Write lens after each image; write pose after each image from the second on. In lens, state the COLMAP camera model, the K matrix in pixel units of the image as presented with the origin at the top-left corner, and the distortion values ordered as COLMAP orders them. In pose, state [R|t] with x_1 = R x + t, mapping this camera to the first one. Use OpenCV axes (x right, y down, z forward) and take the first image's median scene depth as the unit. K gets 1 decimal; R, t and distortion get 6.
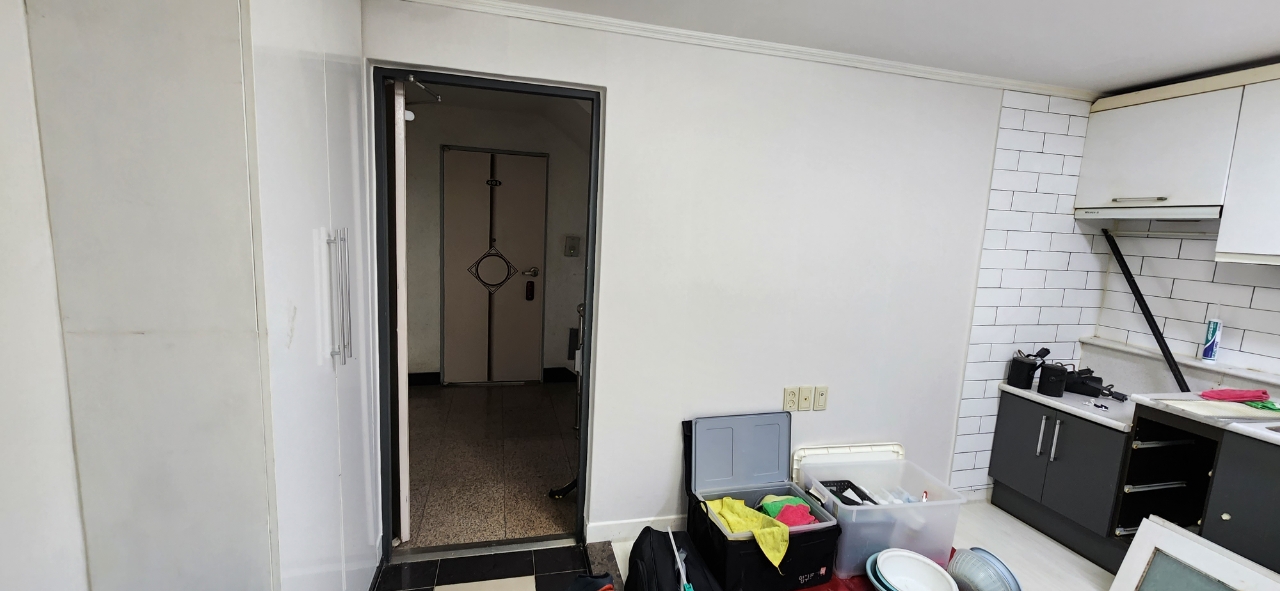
lens RADIAL K [[515.7, 0, 635.4], [0, 515.7, 292.7], [0, 0, 1]] dist [-0.007412, 0.001237]
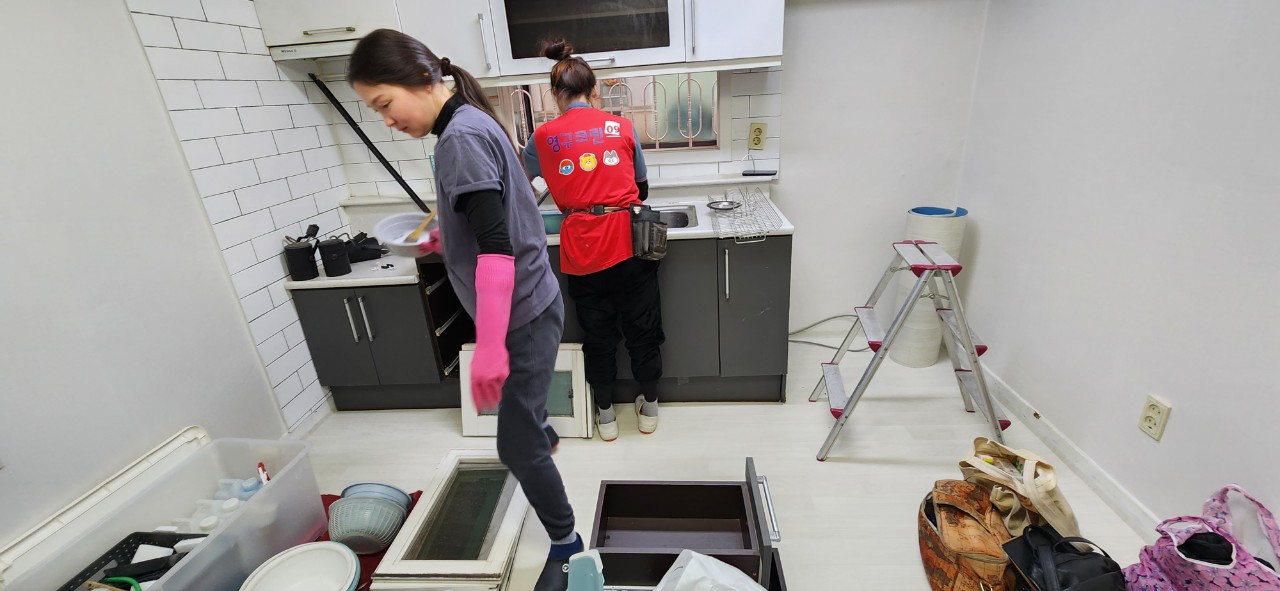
lens RADIAL K [[515.7, 0, 635.5], [0, 515.7, 295.2], [0, 0, 1]] dist [-0.007412, 0.001237]
pose [[0.297196, -0.412675, 0.861031, 0.180206], [0.209118, 0.908015, 0.363014, 0.017380], [-0.931635, 0.072171, 0.356156, 0.211995]]
